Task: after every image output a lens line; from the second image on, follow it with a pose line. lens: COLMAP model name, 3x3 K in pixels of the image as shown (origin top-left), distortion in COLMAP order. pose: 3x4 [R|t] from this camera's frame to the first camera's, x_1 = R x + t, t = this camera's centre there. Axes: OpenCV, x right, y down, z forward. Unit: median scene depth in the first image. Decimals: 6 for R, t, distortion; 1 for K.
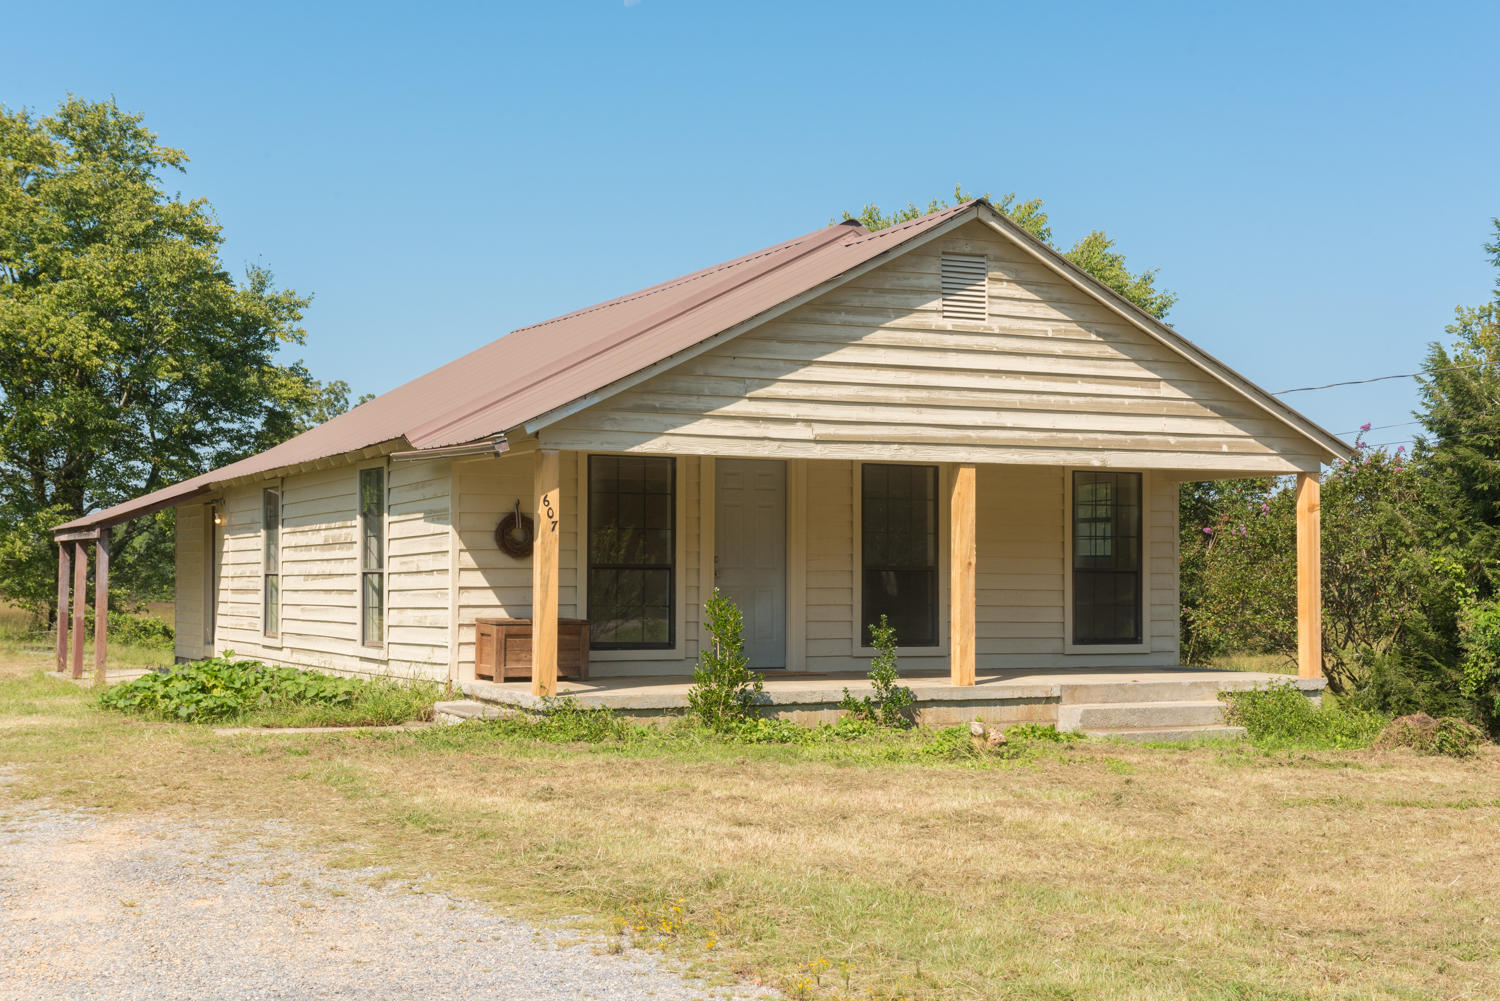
lens RADIAL K [[1988.7, 0, 752.9], [0, 1988.7, 567.6], [0, 0, 1]] dist [0.072219, 0.029770]
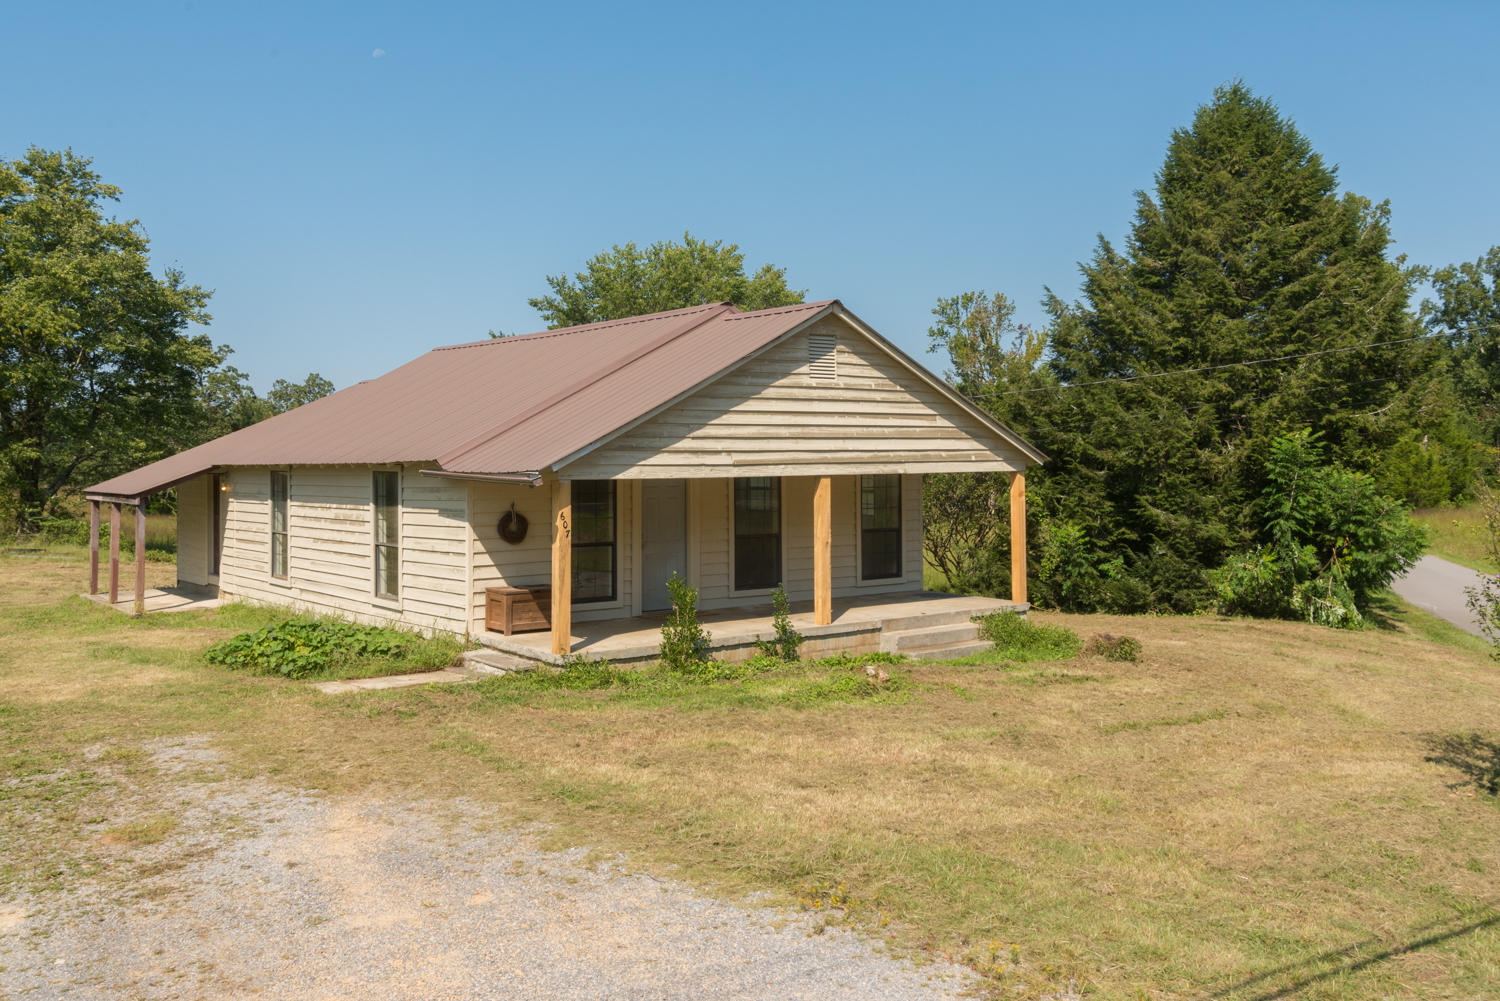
lens RADIAL K [[1314.4, 0, 766.7], [0, 1314.4, 449.5], [0, 0, 1]] dist [-0.007194, -0.013430]
pose [[0.977511, -0.006973, 0.210770, -0.139743], [0.007875, 0.999963, -0.003444, -0.067582], [-0.210739, 0.005027, 0.977530, 0.048388]]
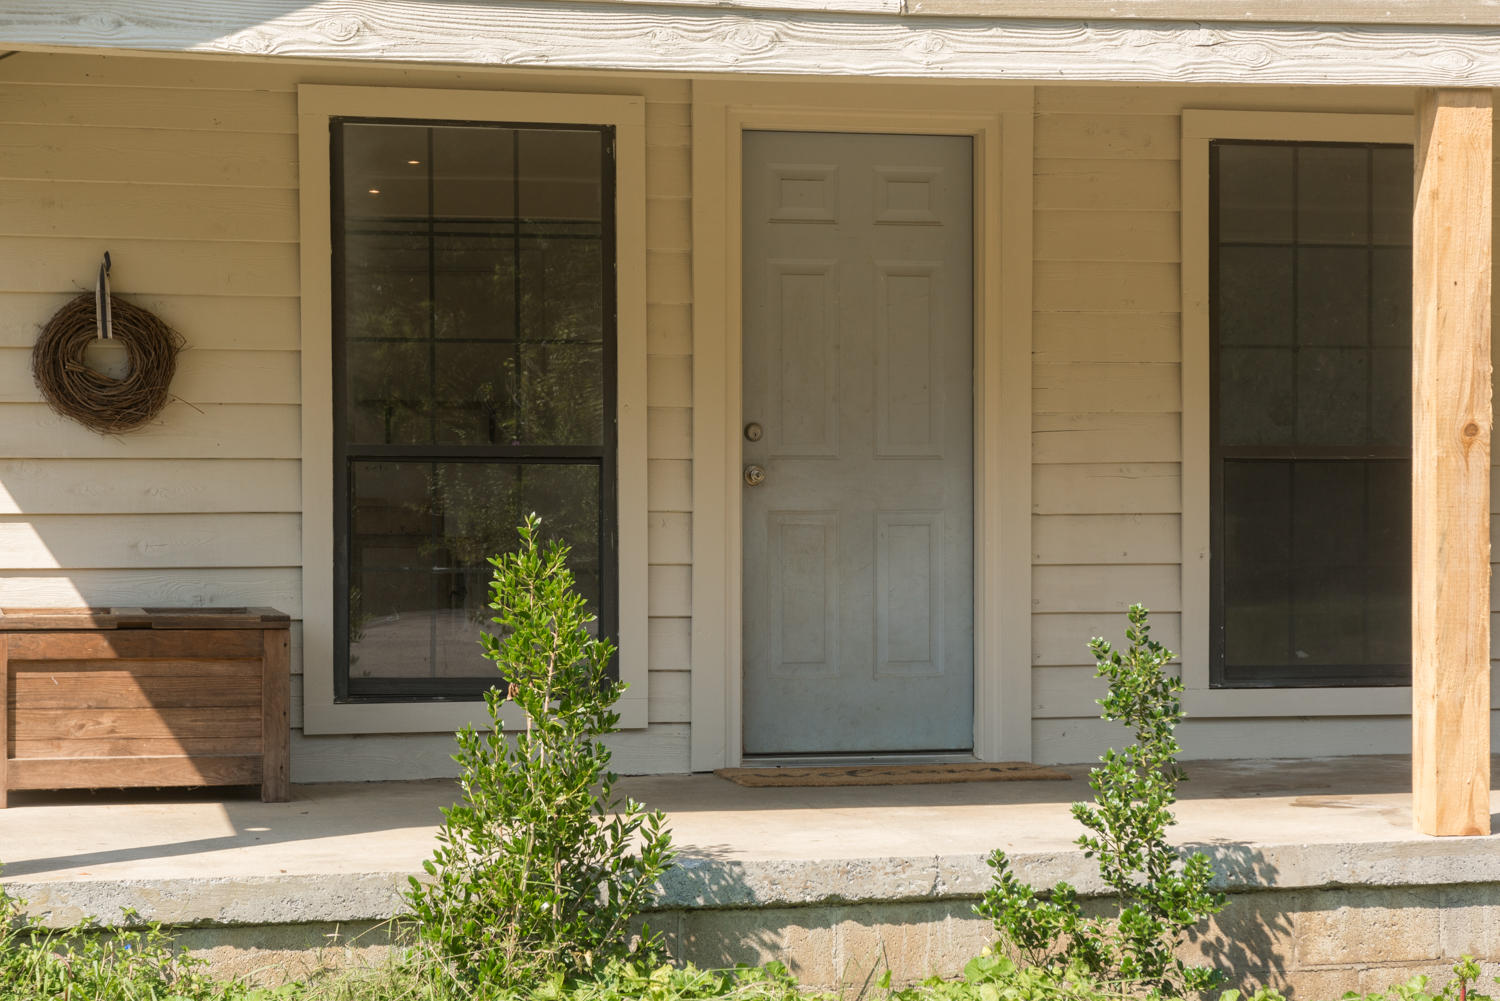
lens RADIAL K [[3341.1, 0, 750.0], [0, 3341.1, 595.2], [0, 0, 1]] dist [0.094432, 0.368883]
pose [[0.977757, 0.000117, -0.209741, 0.106955], [0.006861, 0.999447, 0.032541, 0.005665], [0.209629, -0.033257, 0.977215, 0.474231]]
